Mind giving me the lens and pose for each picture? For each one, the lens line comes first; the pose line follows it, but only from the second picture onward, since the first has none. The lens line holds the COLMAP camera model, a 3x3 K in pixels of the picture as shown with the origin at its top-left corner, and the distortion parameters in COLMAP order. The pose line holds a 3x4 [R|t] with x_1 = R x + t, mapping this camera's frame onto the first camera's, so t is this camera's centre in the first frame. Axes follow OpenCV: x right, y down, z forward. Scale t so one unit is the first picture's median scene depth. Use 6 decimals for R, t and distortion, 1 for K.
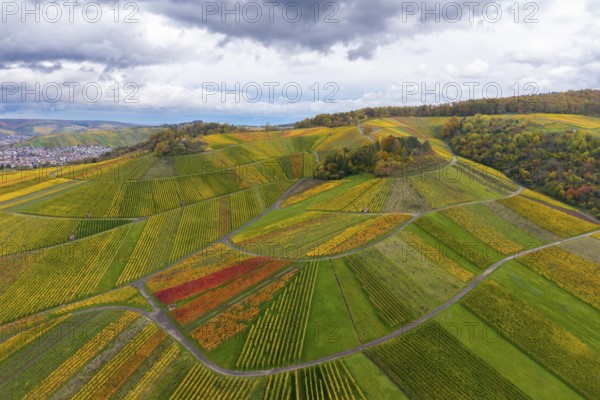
lens RADIAL K [[405.4, 0, 300.0], [0, 405.4, 200.0], [0, 0, 1]] dist [0.030210, -0.003075]
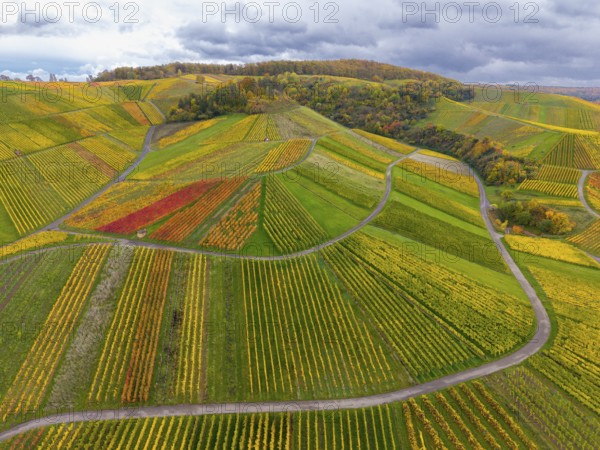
lens RADIAL K [[395.7, 0, 300.0], [0, 395.7, 225.0], [0, 0, 1]] dist [0.048962, -0.044756]
pose [[0.852772, -0.144545, 0.501883, -0.214526], [0.082699, 0.986187, 0.143510, 0.072382], [-0.515695, -0.080876, 0.852947, 0.050624]]
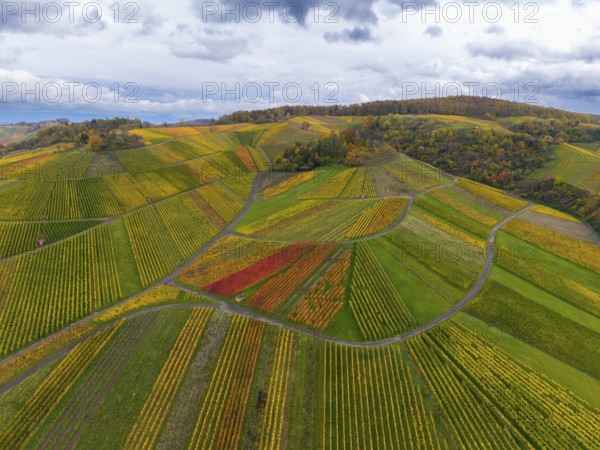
lens RADIAL K [[395.7, 0, 300.0], [0, 395.7, 225.0], [0, 0, 1]] dist [0.048962, -0.044756]
pose [[0.955635, -0.059919, 0.288396, -0.208077], [0.043174, 0.997010, 0.064081, 0.019158], [-0.291373, -0.048787, 0.955365, 0.038793]]
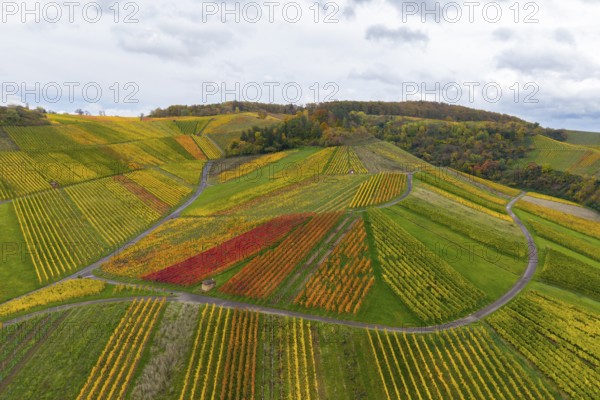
lens RADIAL K [[434.9, 0, 330.3], [0, 434.9, 200.5], [0, 0, 1]] dist [0.045724, -0.038167]
pose [[0.876778, -0.034345, 0.479667, -0.220579], [0.062305, 0.997152, -0.042488, 0.084400], [-0.476842, 0.067138, 0.876421, 0.159169]]
